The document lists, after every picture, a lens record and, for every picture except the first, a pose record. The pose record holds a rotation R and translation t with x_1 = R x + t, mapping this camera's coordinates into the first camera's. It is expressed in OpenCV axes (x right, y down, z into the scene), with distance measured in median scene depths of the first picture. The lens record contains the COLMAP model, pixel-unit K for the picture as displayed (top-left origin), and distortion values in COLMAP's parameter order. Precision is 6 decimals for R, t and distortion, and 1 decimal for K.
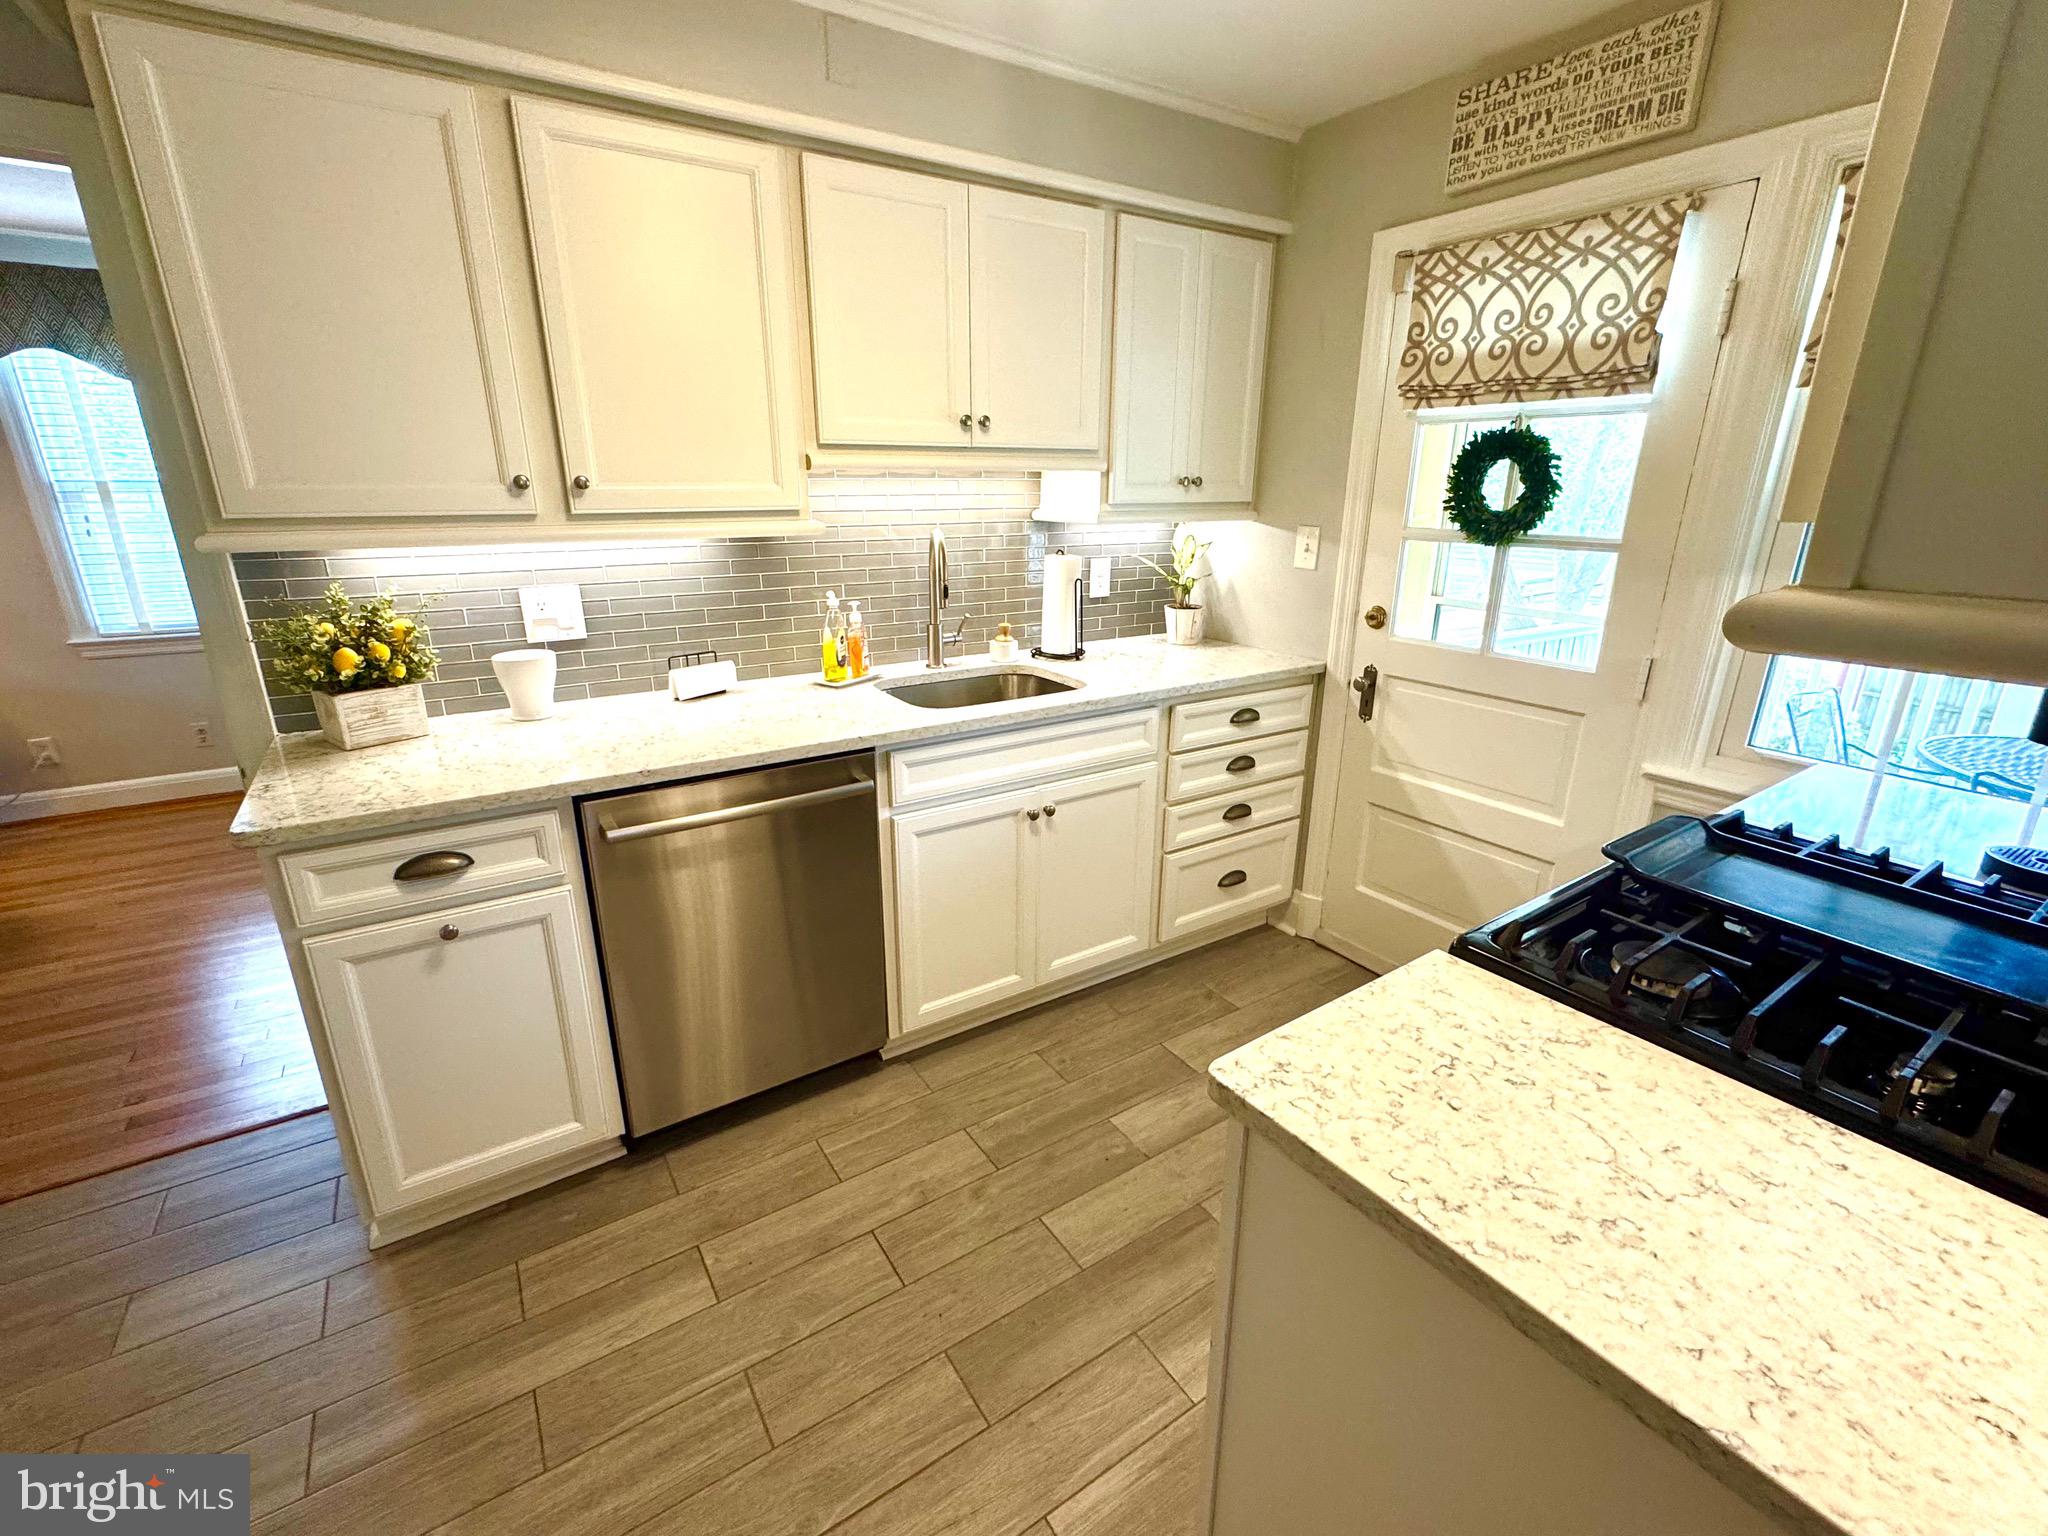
lens RADIAL K [[886.3, 0, 1021.1], [0, 886.3, 761.0], [0, 0, 1]] dist [-0.003339, 0.000418]
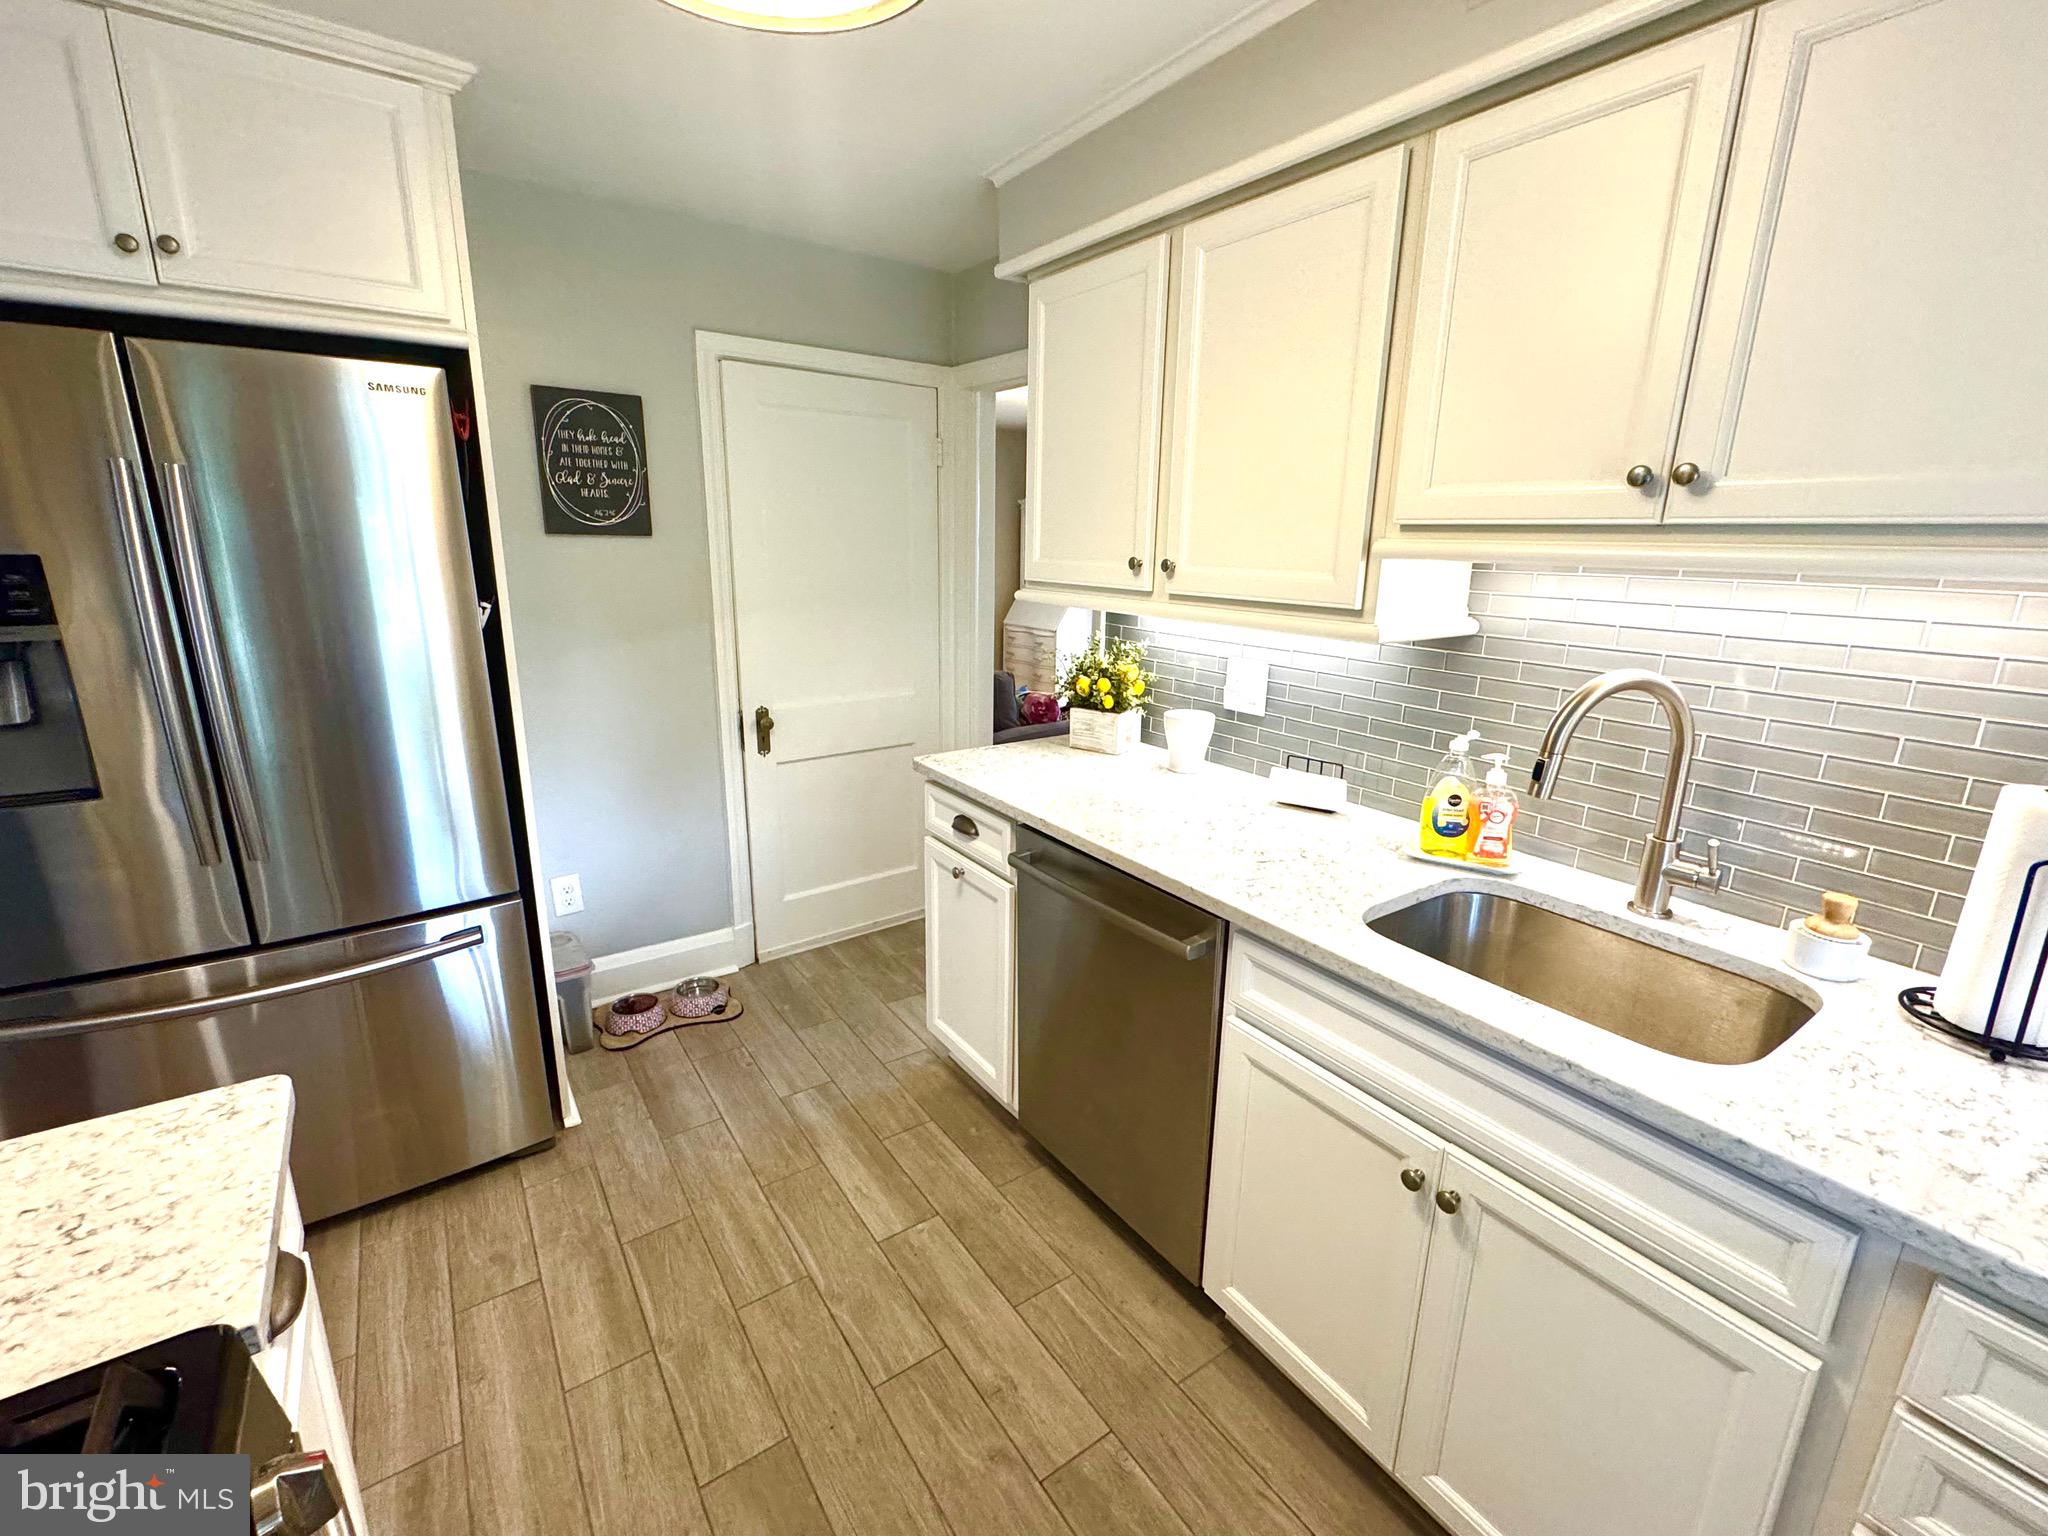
lens RADIAL K [[886.3, 0, 1026.5], [0, 886.3, 760.4], [0, 0, 1]] dist [-0.003339, 0.000418]
pose [[0.026055, 0.244237, -0.969365, 0.557725], [-0.317551, 0.921491, 0.223640, -0.264429], [0.947883, 0.301996, 0.101567, 0.746844]]
